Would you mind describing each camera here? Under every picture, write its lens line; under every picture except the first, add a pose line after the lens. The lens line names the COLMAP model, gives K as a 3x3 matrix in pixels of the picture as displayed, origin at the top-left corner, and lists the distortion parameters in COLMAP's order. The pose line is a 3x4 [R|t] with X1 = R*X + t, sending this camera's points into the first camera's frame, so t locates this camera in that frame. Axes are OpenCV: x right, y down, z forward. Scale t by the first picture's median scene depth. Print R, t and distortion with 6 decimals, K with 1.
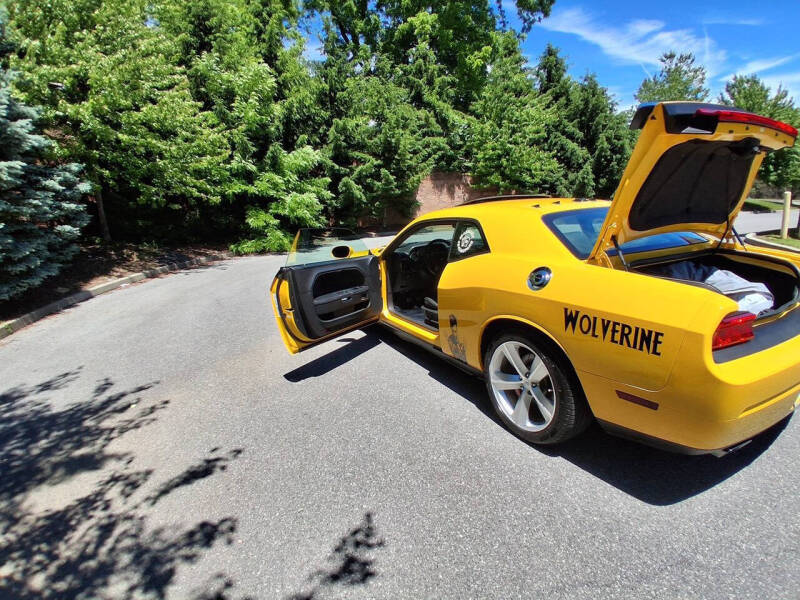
lens RADIAL K [[401.9, 0, 411.8], [0, 401.9, 318.5], [0, 0, 1]] dist [-0.029047, -0.025085]
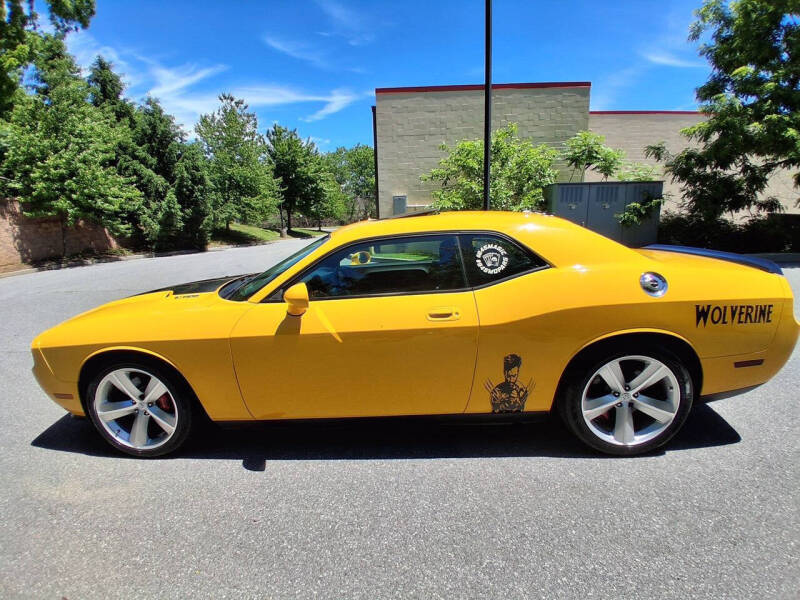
lens RADIAL K [[401.9, 0, 397.4], [0, 401.9, 307.0], [0, 0, 1]] dist [-0.029047, -0.025085]
pose [[0.516048, -0.151375, 0.843078, -0.211814], [0.242153, 0.969892, 0.025922, -0.056245], [-0.821618, 0.190777, 0.537167, 0.252397]]
